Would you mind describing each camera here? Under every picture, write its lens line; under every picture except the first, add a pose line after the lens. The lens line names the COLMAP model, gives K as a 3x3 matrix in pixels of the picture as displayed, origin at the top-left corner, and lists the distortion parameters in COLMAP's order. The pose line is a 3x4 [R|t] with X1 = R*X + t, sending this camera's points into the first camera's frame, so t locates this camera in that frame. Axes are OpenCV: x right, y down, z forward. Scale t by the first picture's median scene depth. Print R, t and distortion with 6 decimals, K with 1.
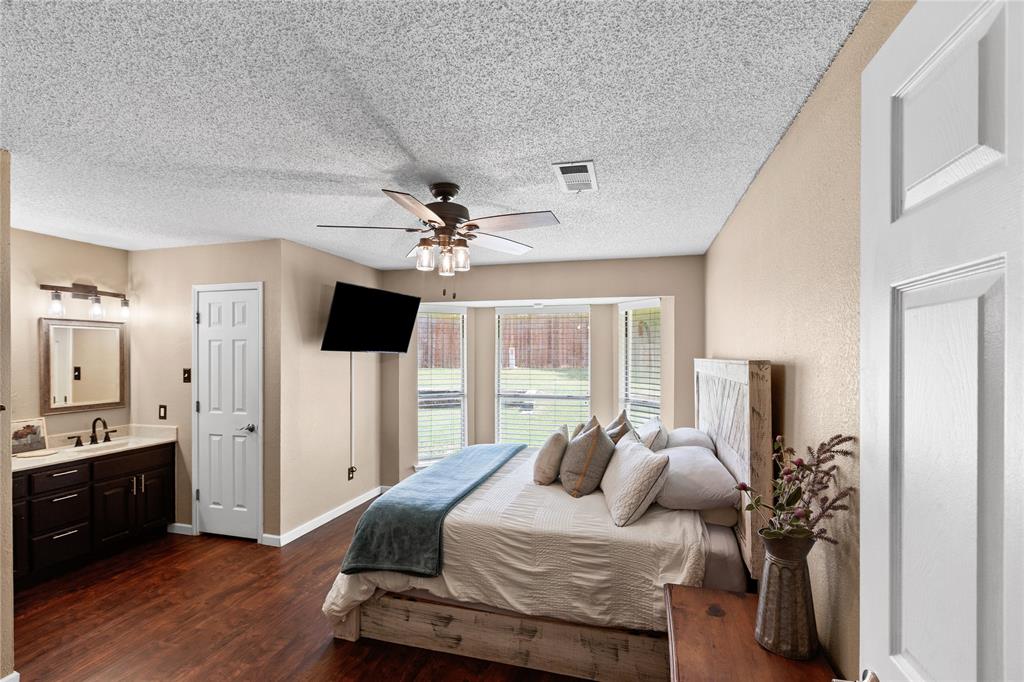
lens RADIAL K [[466.1, 0, 515.4], [0, 466.1, 353.4], [0, 0, 1]] dist [0.001738, 0.000353]
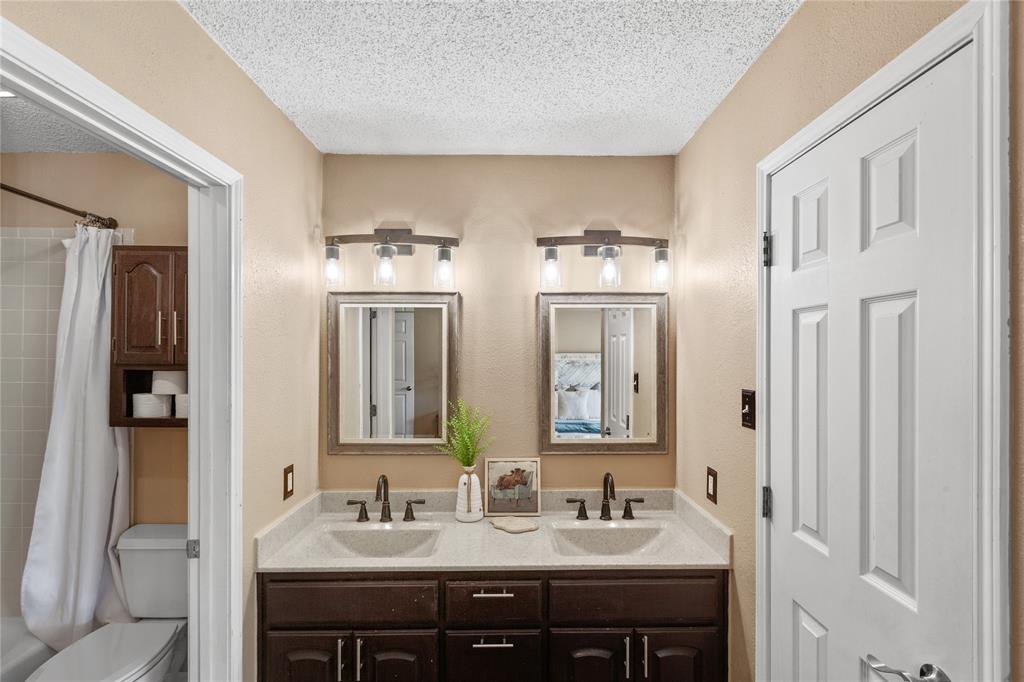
lens RADIAL K [[466.1, 0, 515.4], [0, 466.1, 353.4], [0, 0, 1]] dist [0.001738, 0.000353]
pose [[0.271981, 0.001984, -0.962301, -0.398276], [0.001209, 0.999996, 0.002403, 0.000657], [0.962302, -0.001817, 0.271977, 0.728337]]
